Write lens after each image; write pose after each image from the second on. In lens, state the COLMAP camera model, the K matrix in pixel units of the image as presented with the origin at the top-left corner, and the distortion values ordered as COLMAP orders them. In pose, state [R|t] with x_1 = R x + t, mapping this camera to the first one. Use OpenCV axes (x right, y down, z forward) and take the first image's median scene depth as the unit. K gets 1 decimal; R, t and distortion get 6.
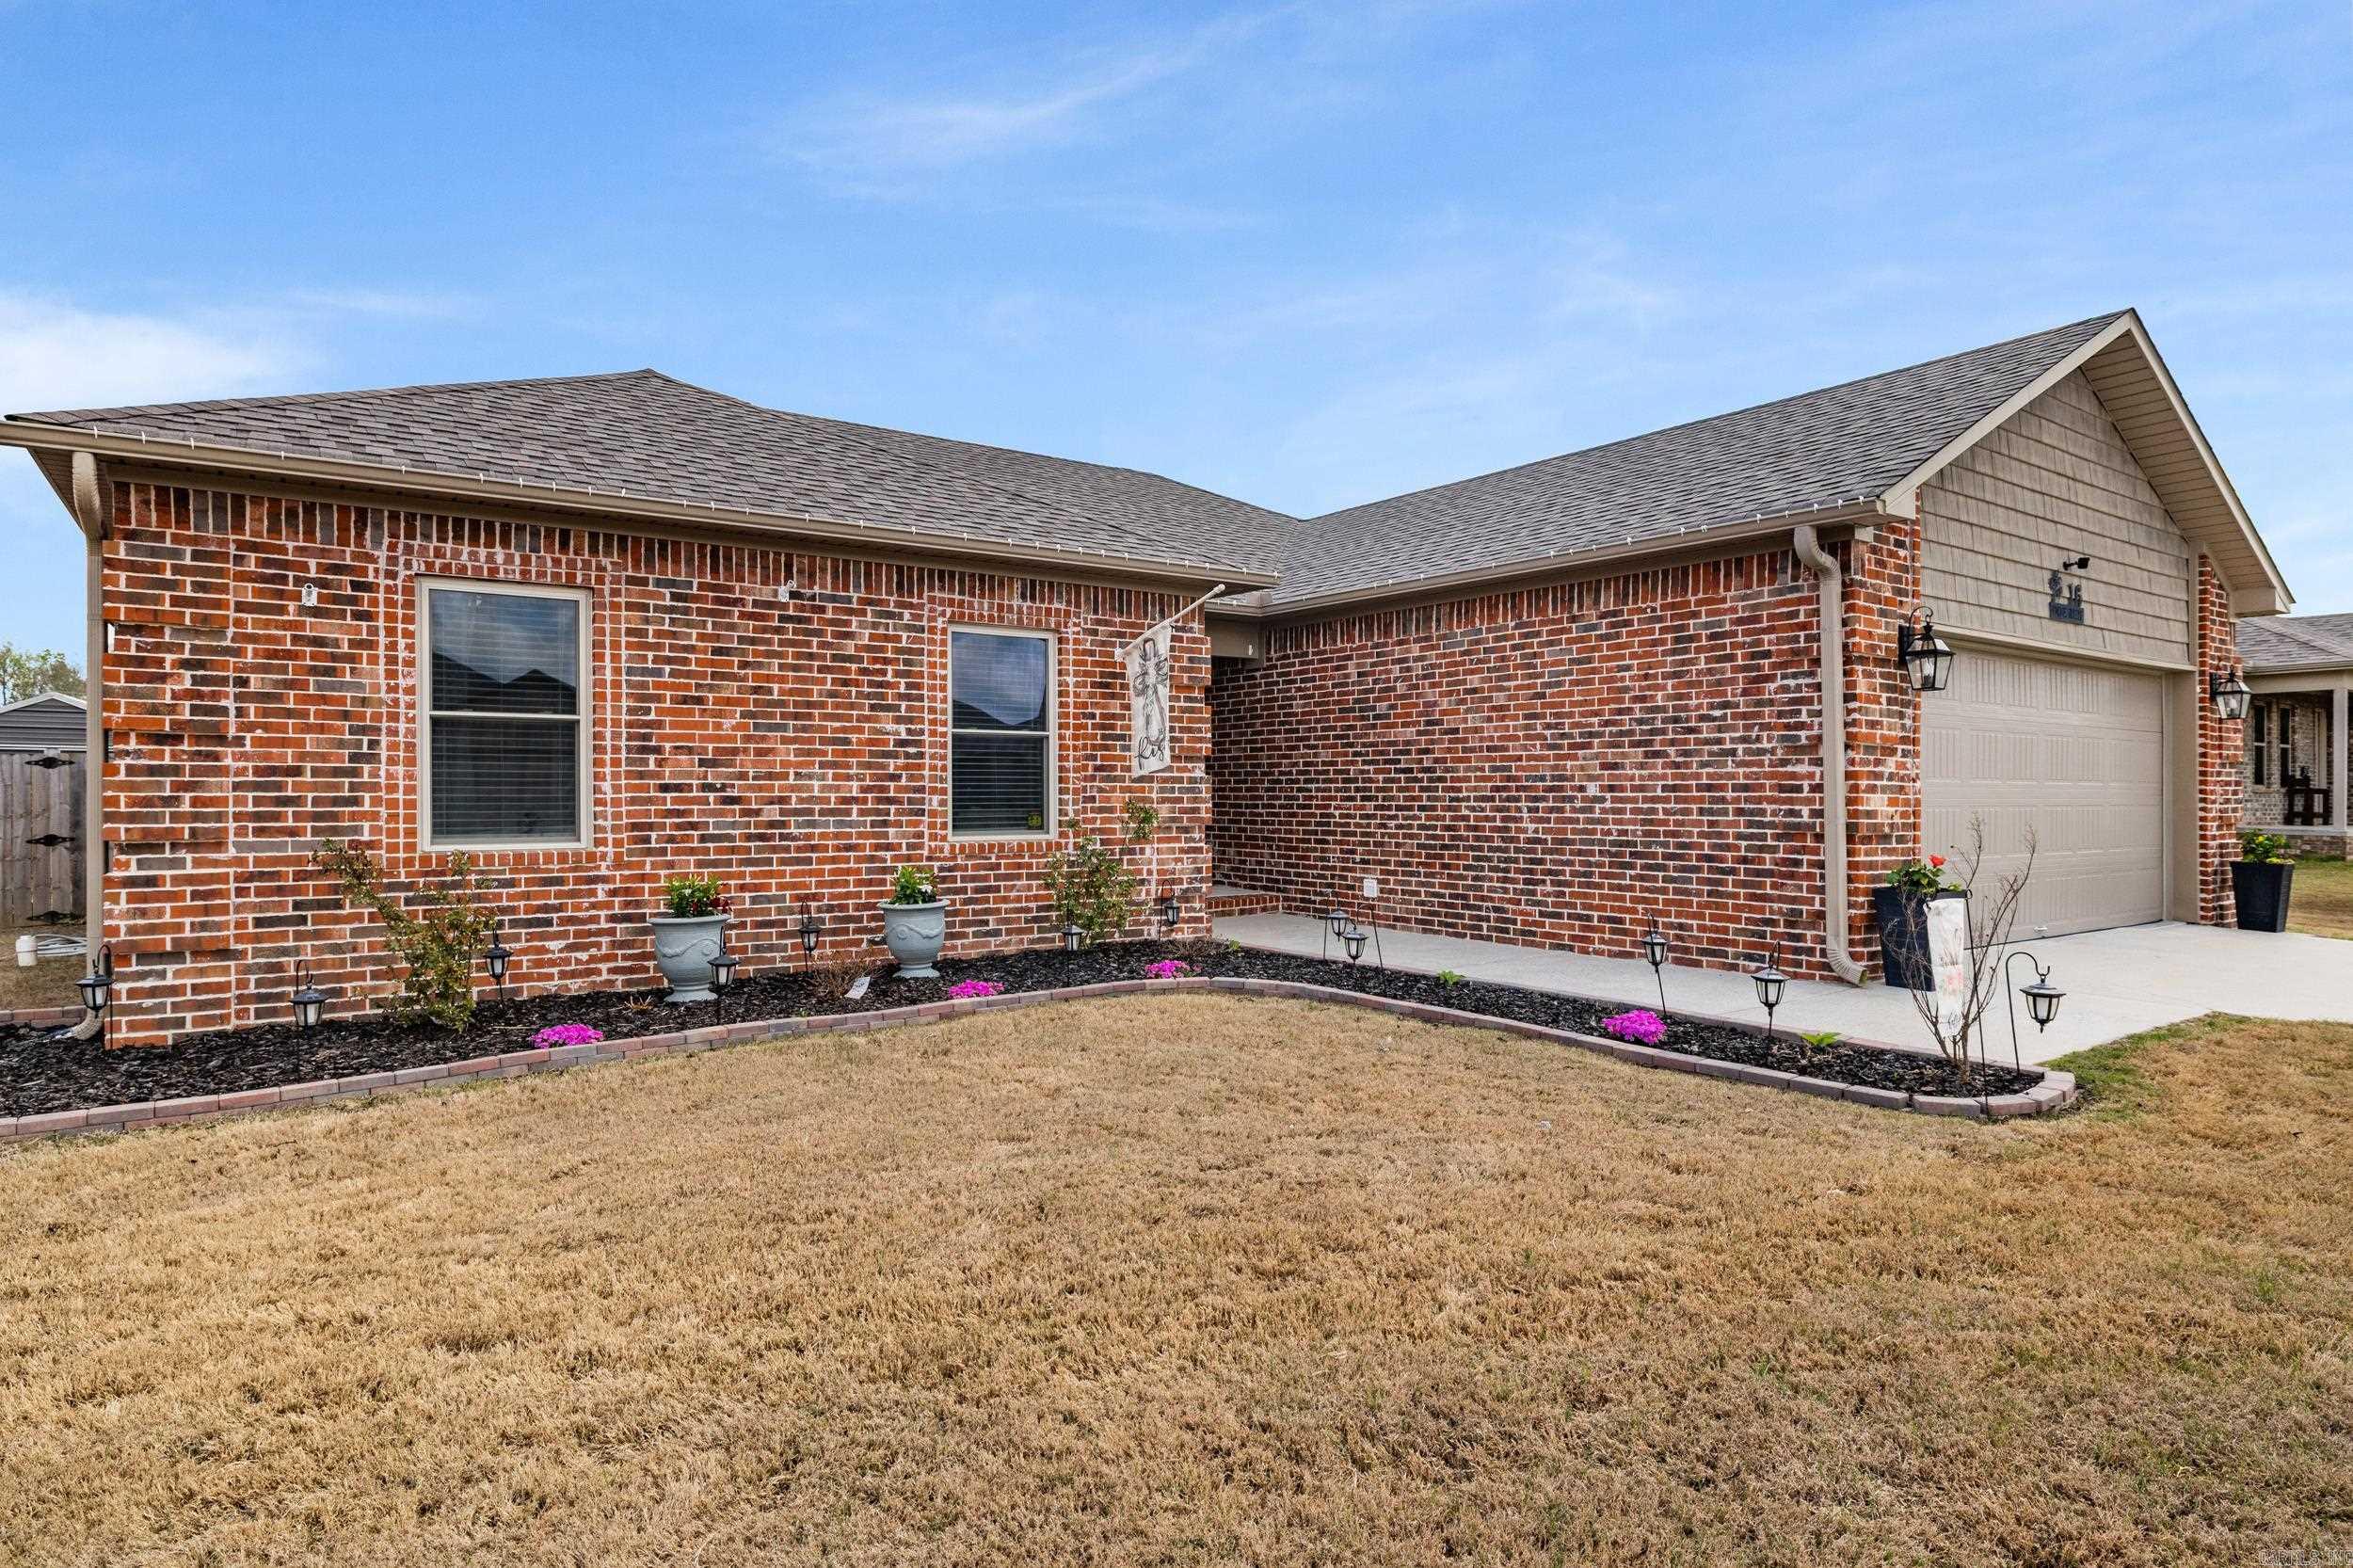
lens RADIAL K [[1286.4, 0, 1156.6], [0, 1286.4, 780.4], [0, 0, 1]] dist [0.002976, -0.000264]
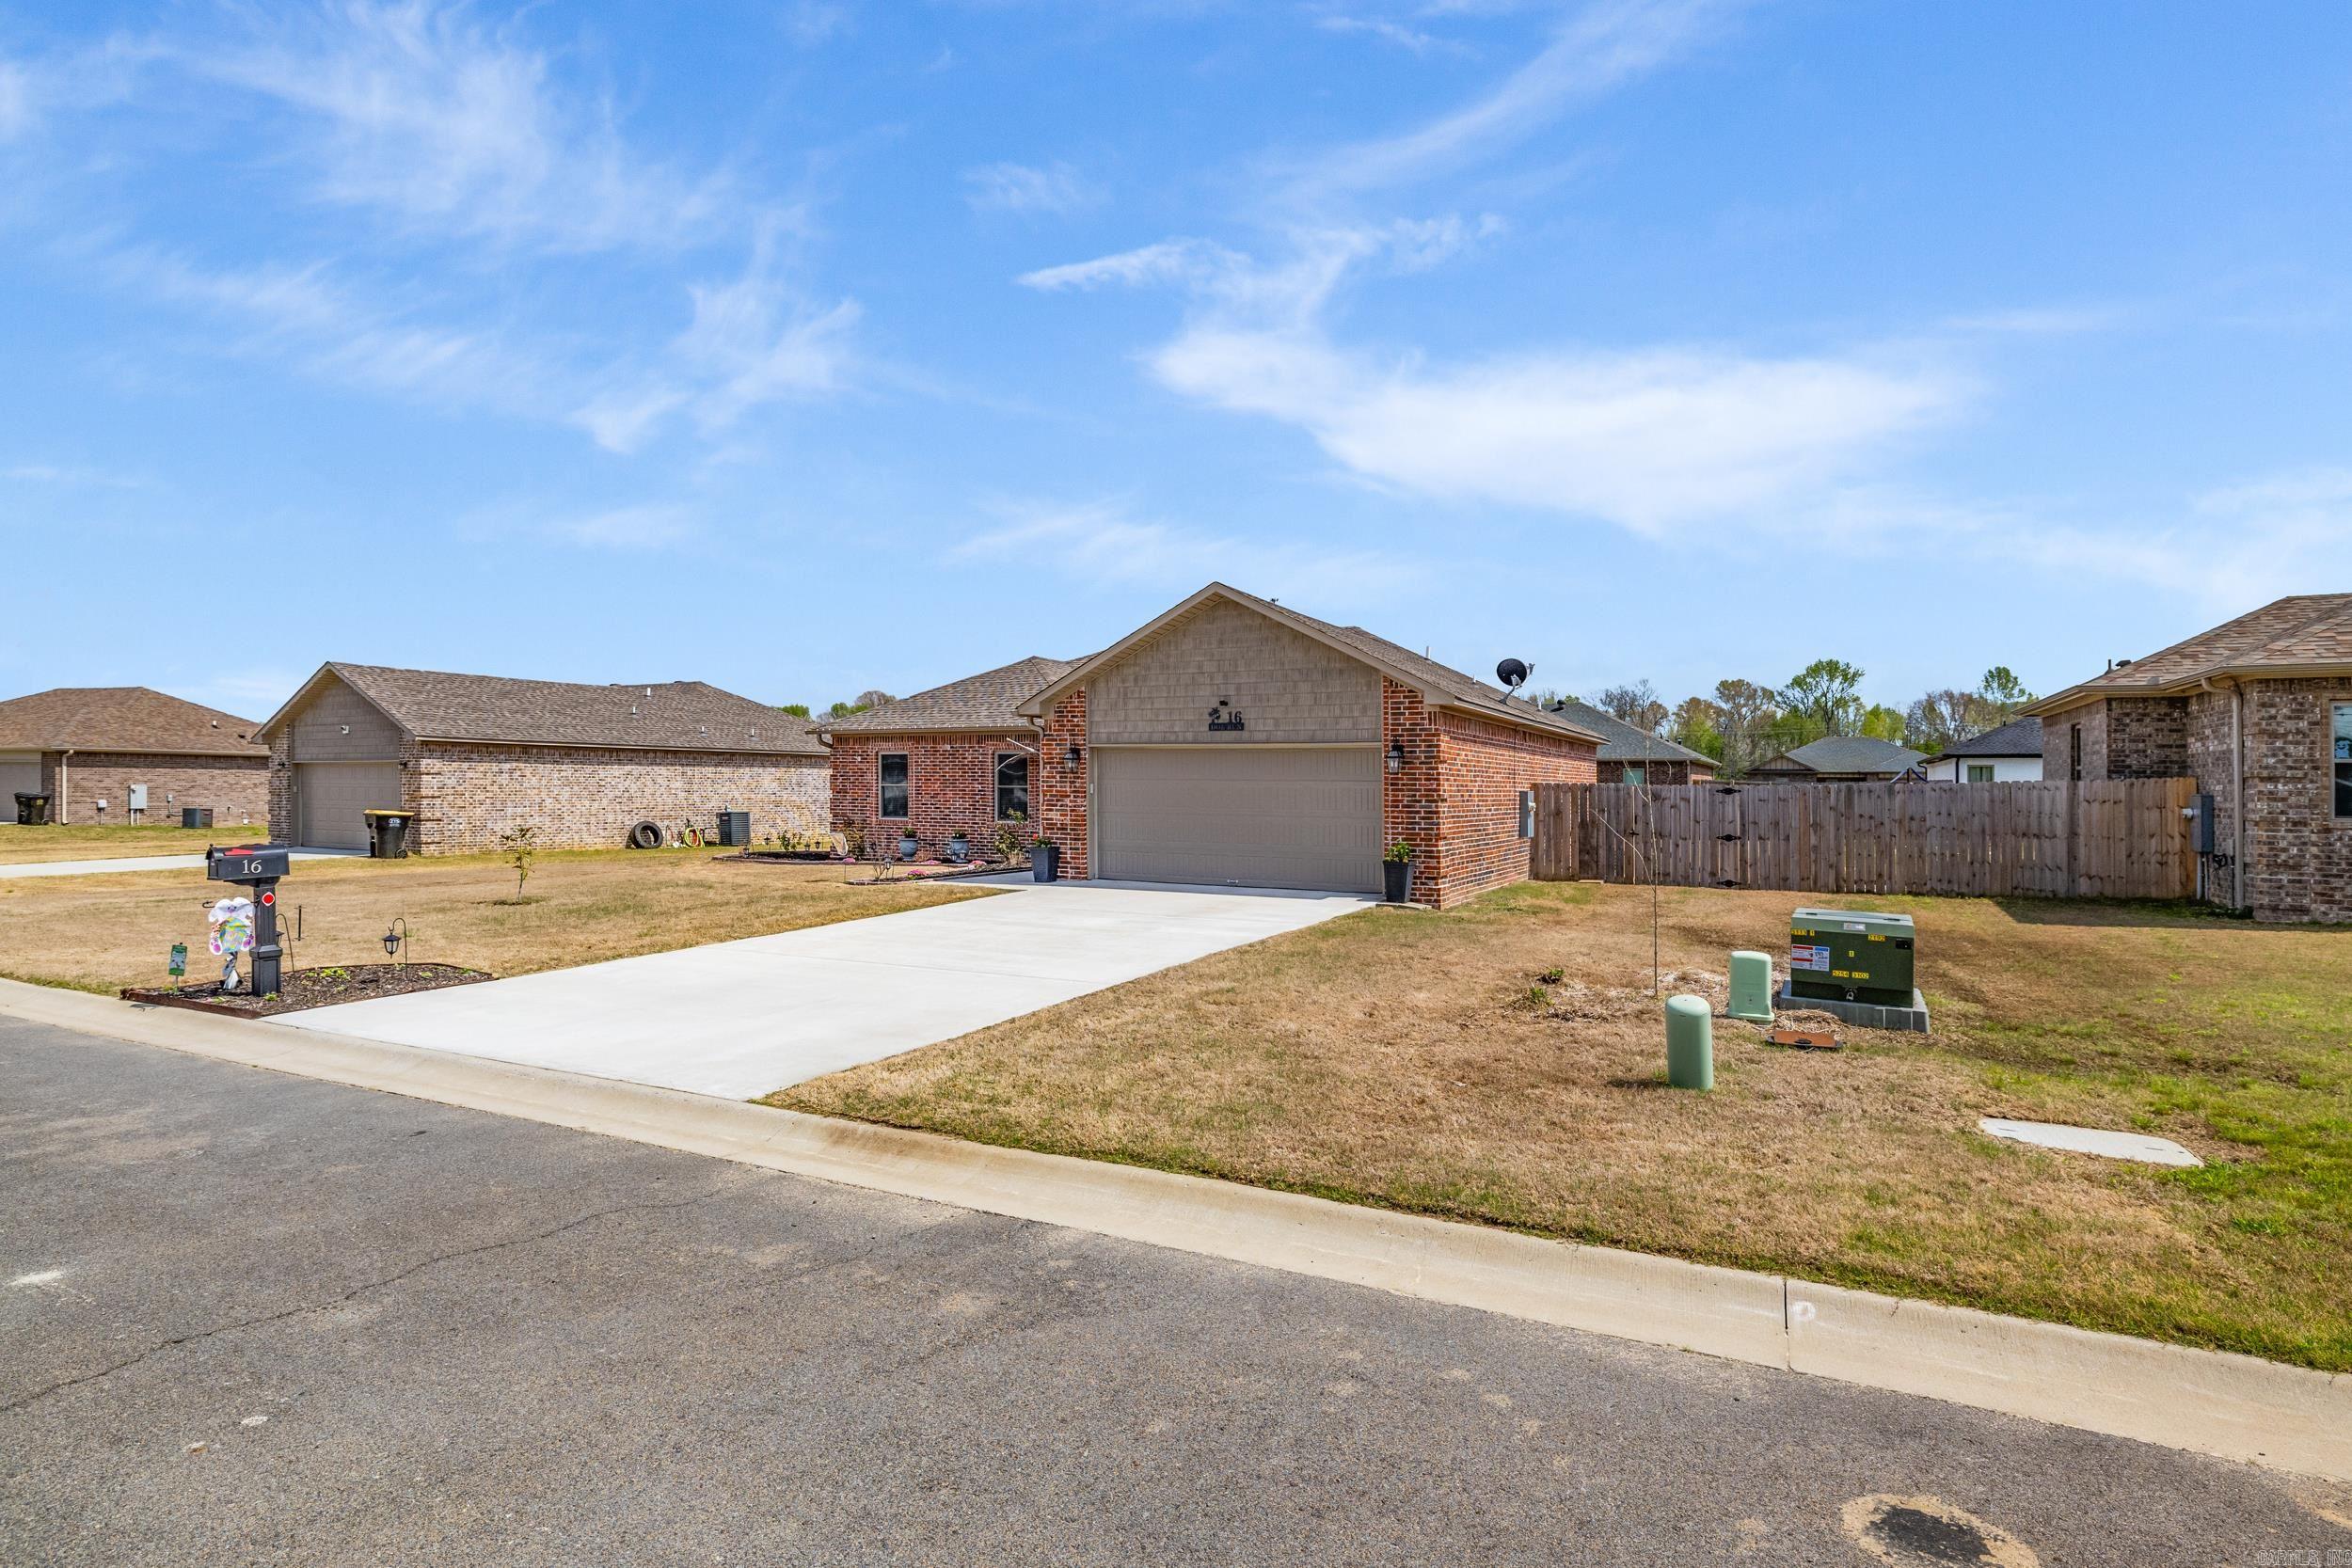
lens RADIAL K [[1202.3, 0, 1178.9], [0, 1202.3, 785.0], [0, 0, 1]] dist [-0.002033, -0.000189]
pose [[0.469185, -0.001347, -0.883099, 2.813610], [-0.002070, 0.999994, -0.002625, -0.038676], [0.883097, 0.003059, 0.469180, 0.046178]]
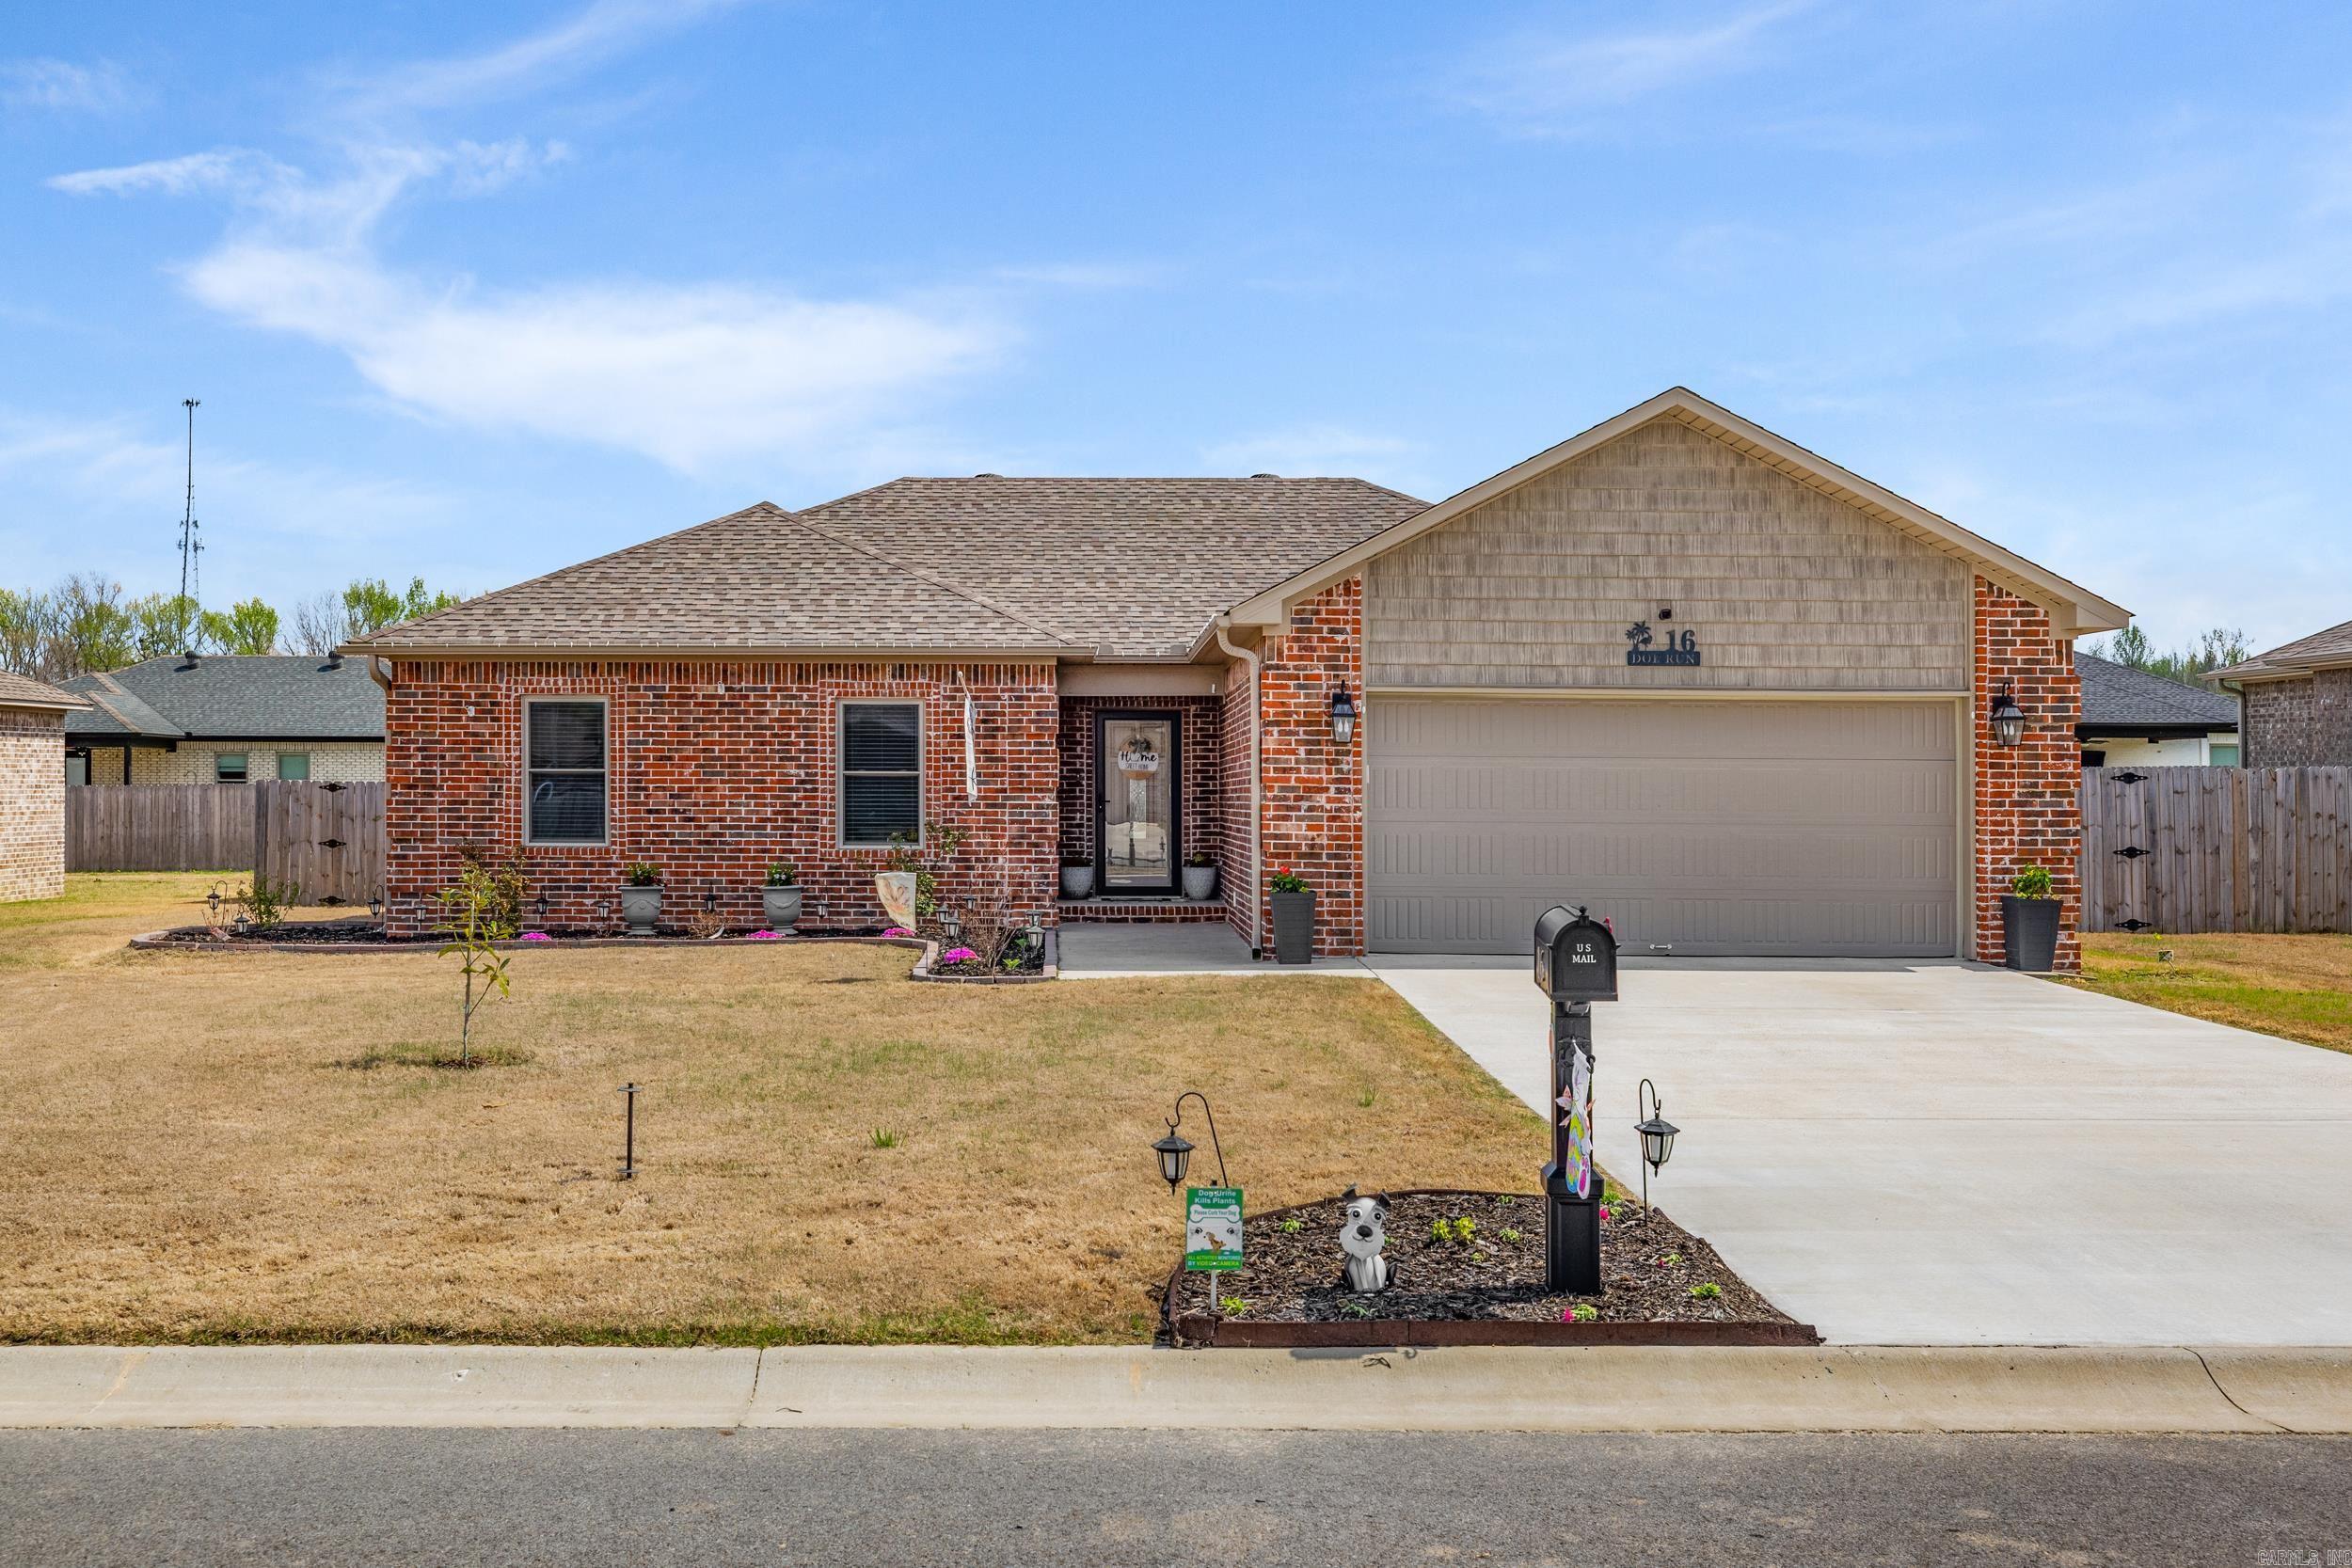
lens RADIAL K [[2246.3, 0, 1098.7], [0, 2246.3, 766.5], [0, 0, 1]] dist [0.011468, 0.000000]
pose [[0.820438, -0.005015, -0.571713, 1.676742], [0.000995, 0.999973, -0.007345, -0.029113], [0.571734, 0.005457, 0.820421, -1.004799]]
